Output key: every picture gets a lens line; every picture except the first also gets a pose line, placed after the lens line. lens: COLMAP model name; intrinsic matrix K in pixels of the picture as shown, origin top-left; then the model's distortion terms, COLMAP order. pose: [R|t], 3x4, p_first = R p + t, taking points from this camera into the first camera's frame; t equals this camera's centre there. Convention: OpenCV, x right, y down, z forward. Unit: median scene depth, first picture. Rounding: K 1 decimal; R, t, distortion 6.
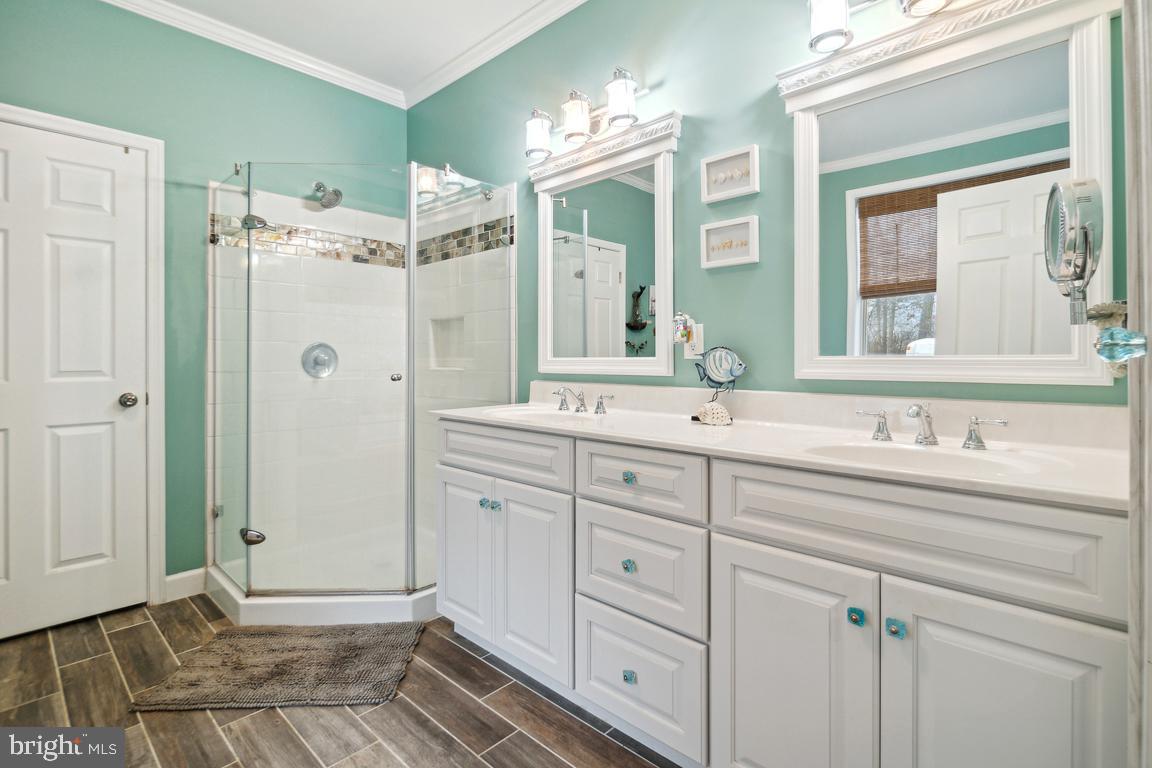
lens RADIAL K [[530.1, 0, 578.3], [0, 530.1, 362.5], [0, 0, 1]] dist [0.000276, 0.000094]
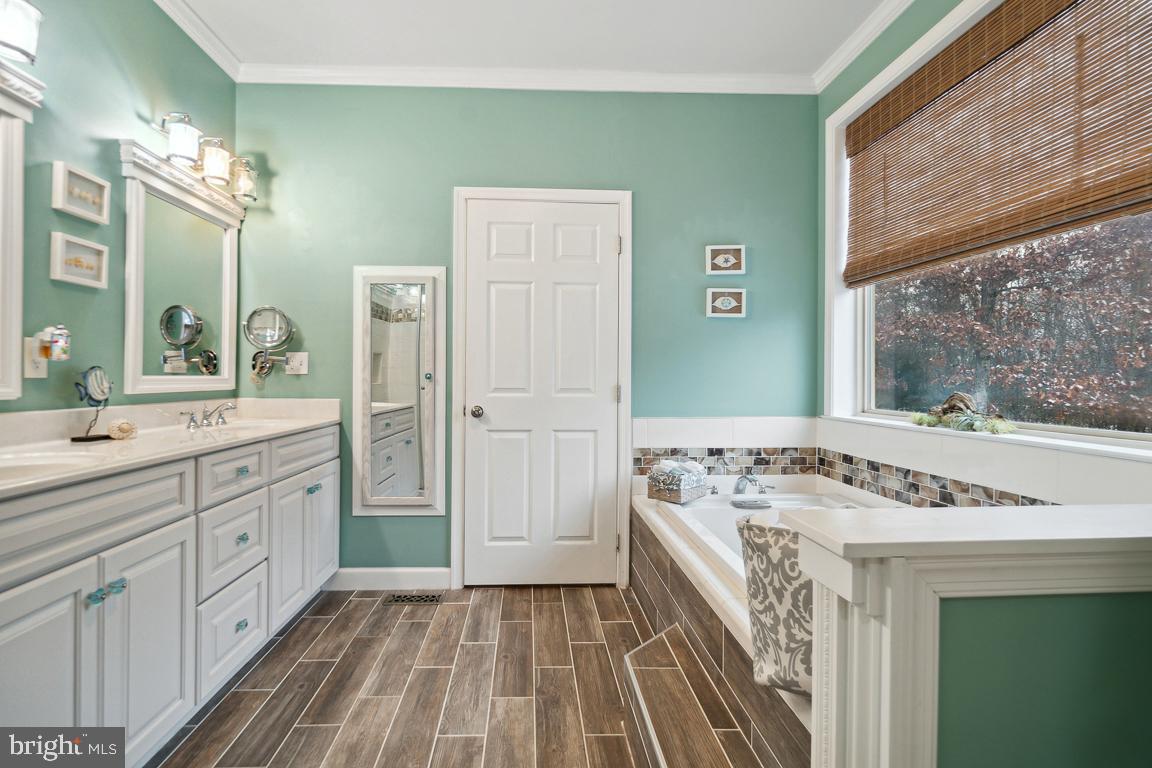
lens RADIAL K [[526.7, 0, 580.4], [0, 526.7, 377.9], [0, 0, 1]] dist [-0.000979, 0.000016]
pose [[-0.727241, 0.004561, 0.686367, -1.145962], [0.001097, 0.999984, -0.005482, -0.000400], [-0.686381, -0.003234, -0.727235, 1.138601]]
